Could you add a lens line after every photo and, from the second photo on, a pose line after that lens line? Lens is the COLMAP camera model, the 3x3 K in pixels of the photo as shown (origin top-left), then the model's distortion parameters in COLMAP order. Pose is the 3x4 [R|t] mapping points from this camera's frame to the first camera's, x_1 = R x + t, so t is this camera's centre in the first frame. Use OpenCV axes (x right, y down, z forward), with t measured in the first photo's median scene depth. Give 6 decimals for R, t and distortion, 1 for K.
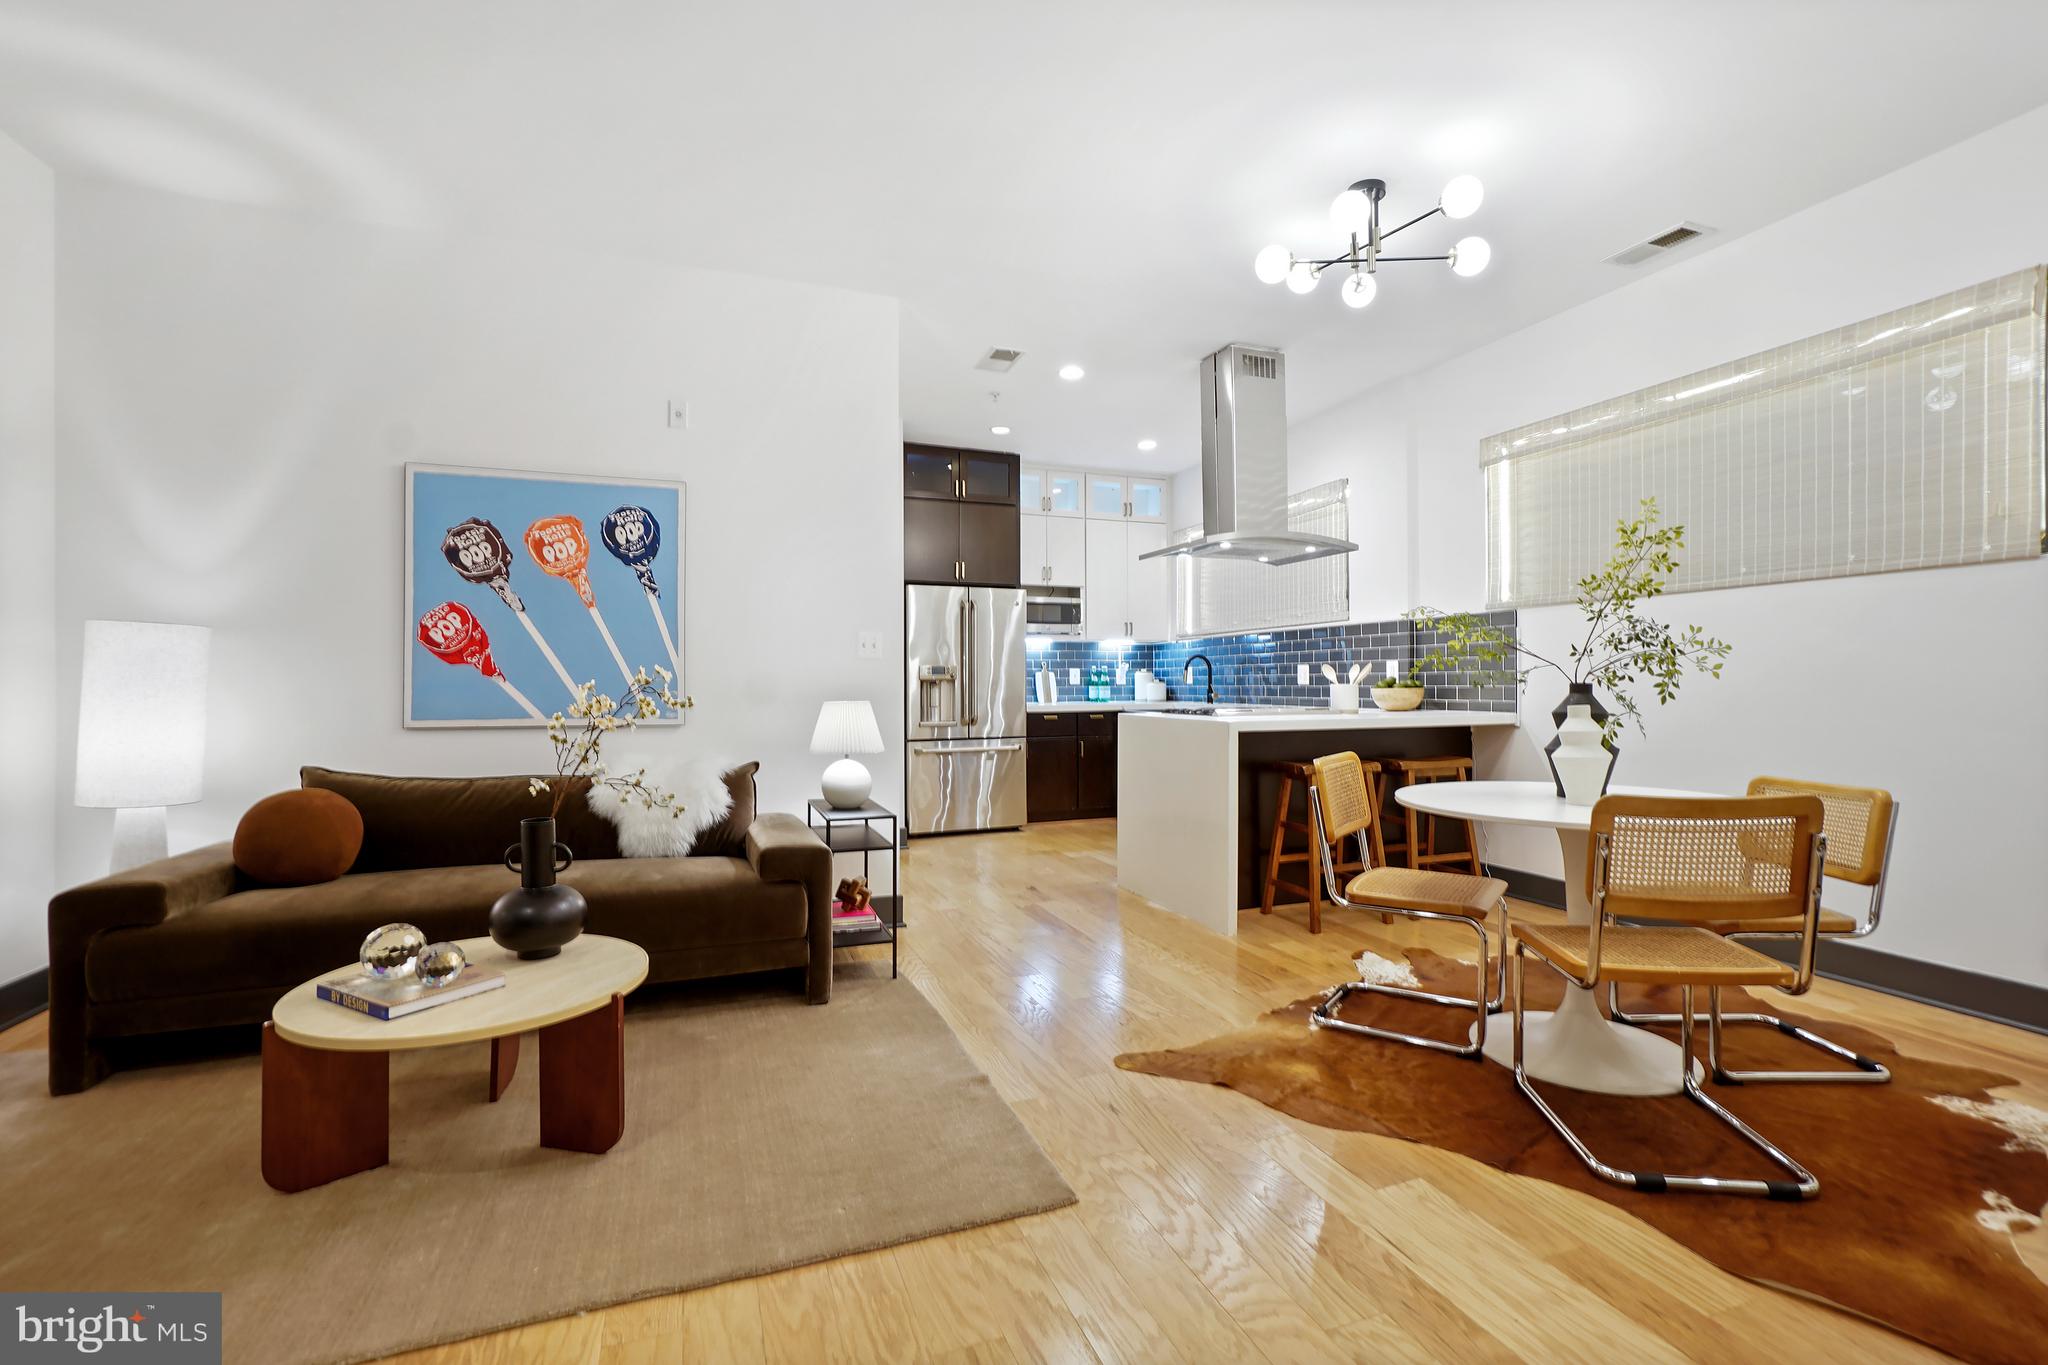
lens RADIAL K [[918.7, 0, 1023.5], [0, 918.7, 669.6], [0, 0, 1]] dist [-0.017126, 0.004080]
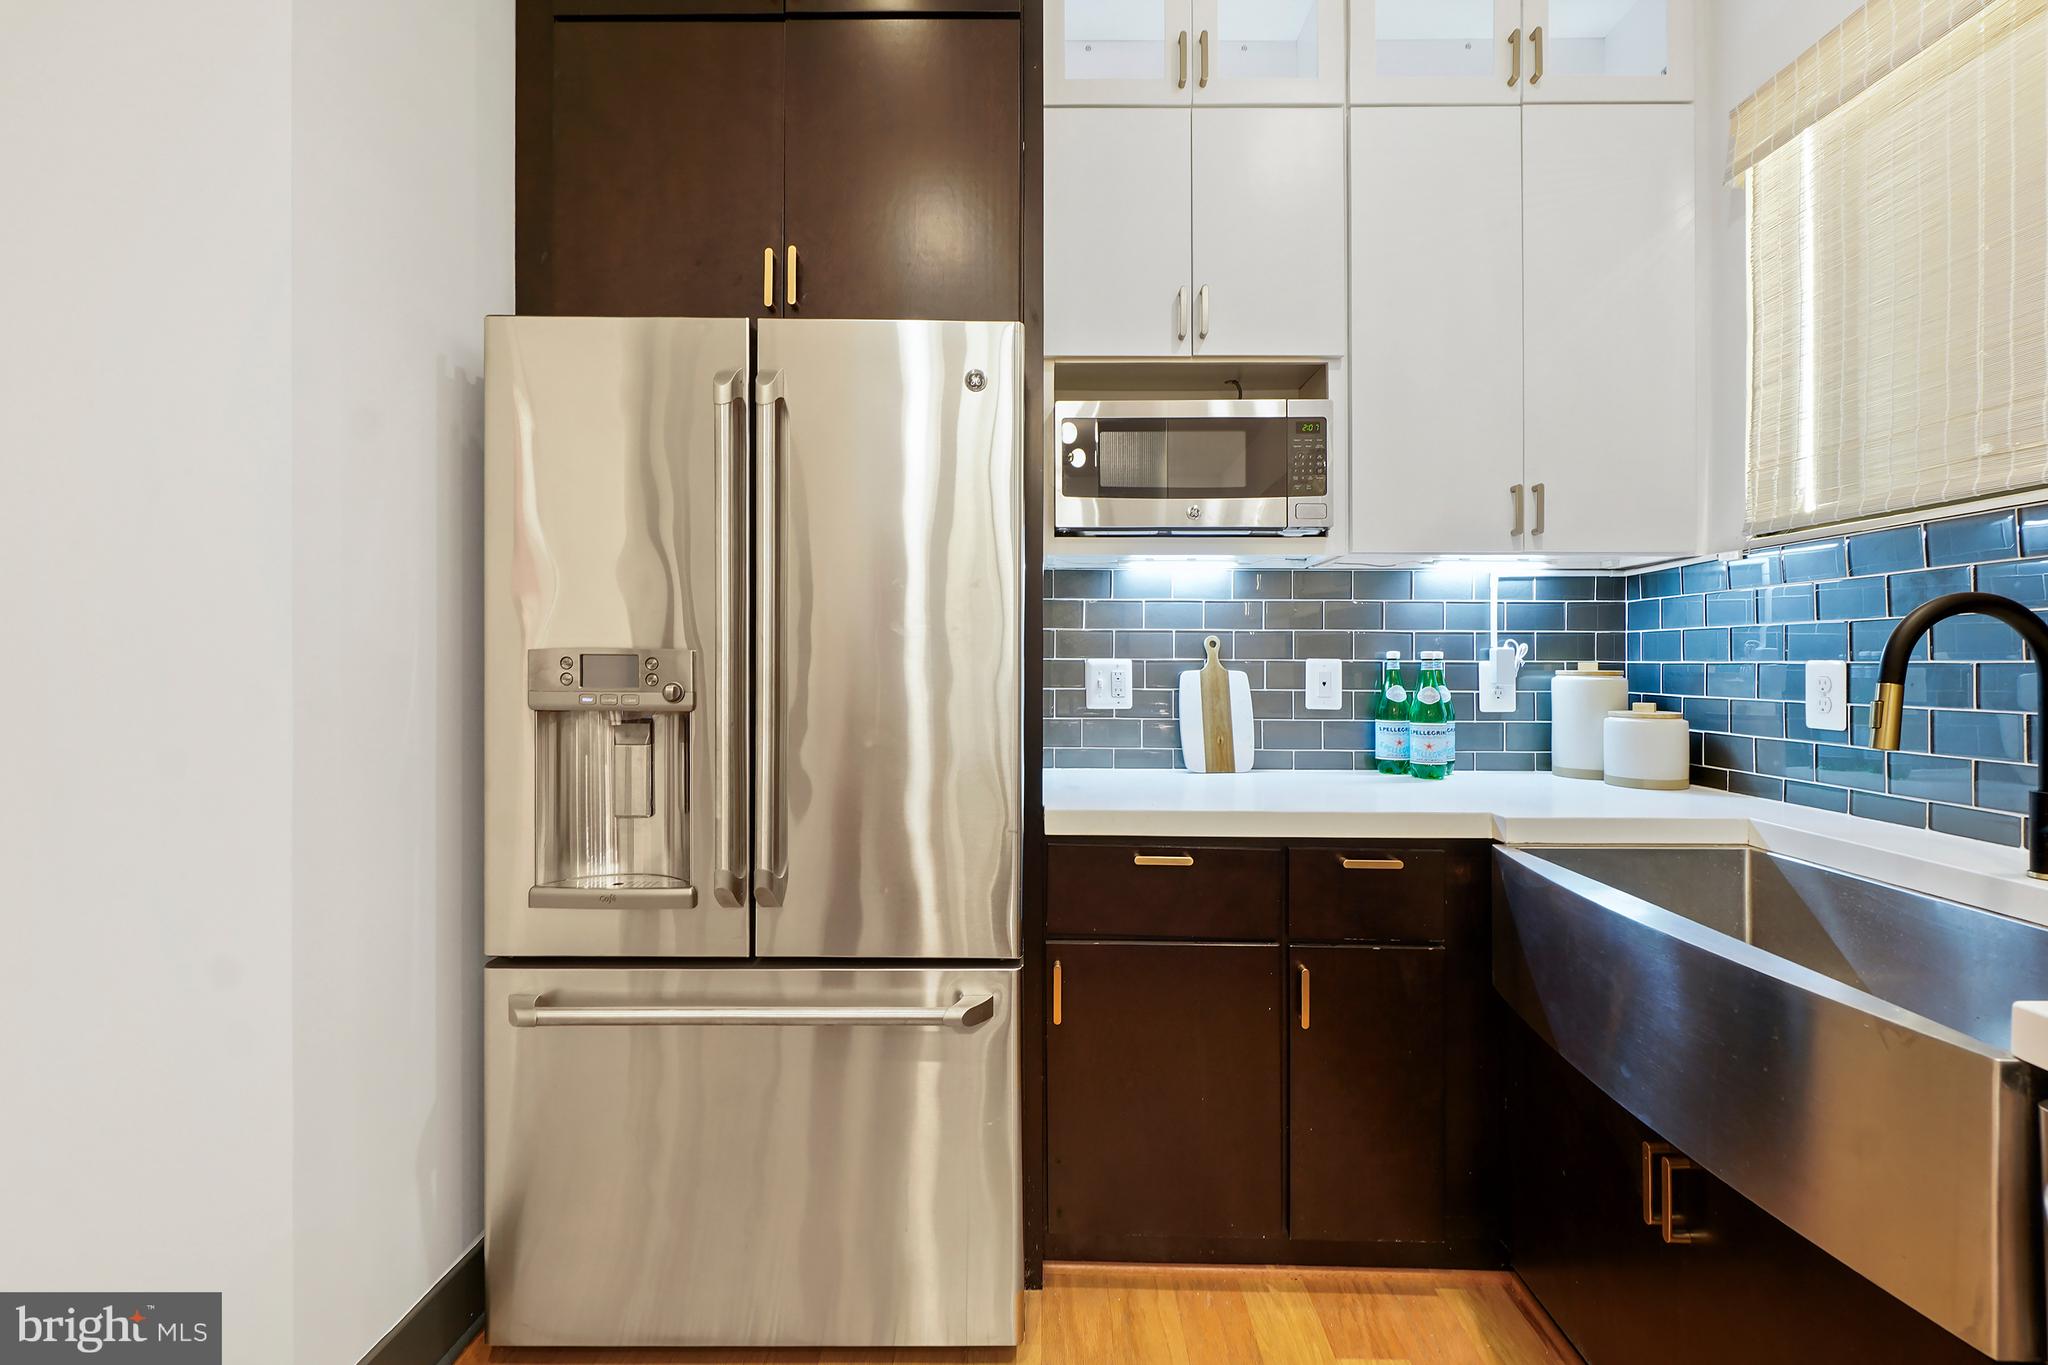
lens RADIAL K [[918.7, 0, 1024.8], [0, 918.7, 652.5], [0, 0, 1]] dist [-0.017126, 0.004080]
pose [[0.923598, 0.004241, -0.383339, 0.165036], [-0.002780, 0.999987, 0.004365, -0.008164], [0.383352, -0.002966, 0.923598, 1.416345]]
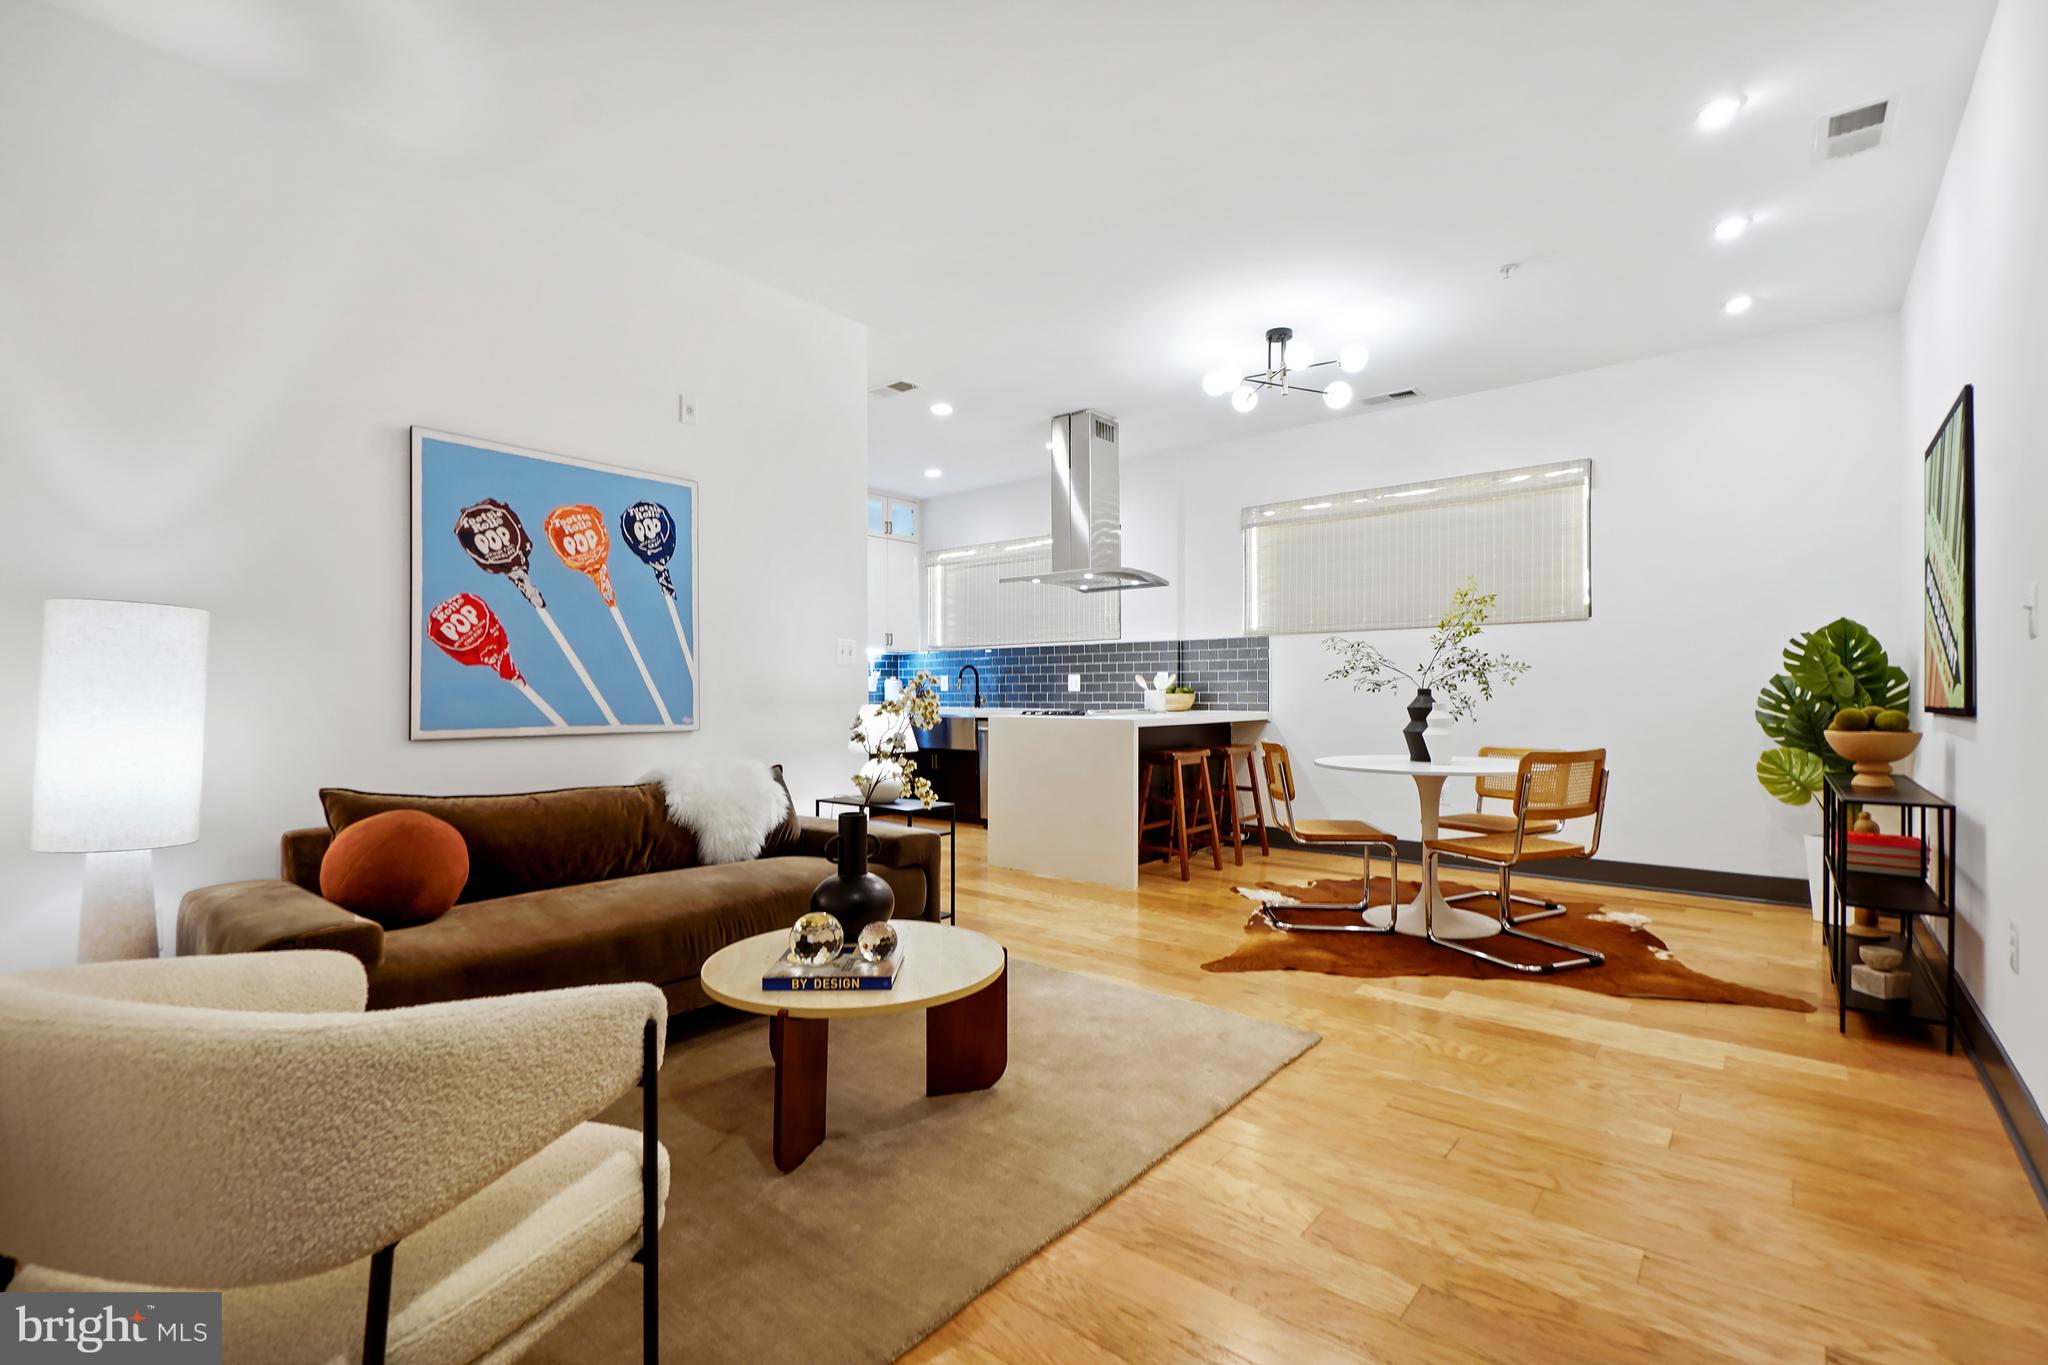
lens RADIAL K [[918.7, 0, 1019.2], [0, 918.7, 688.1], [0, 0, 1]] dist [-0.017126, 0.004080]
pose [[0.870405, 0.002723, 0.492329, -0.564338], [-0.007593, 0.999940, 0.007894, 0.005451], [-0.492278, -0.010609, 0.870373, -0.019484]]
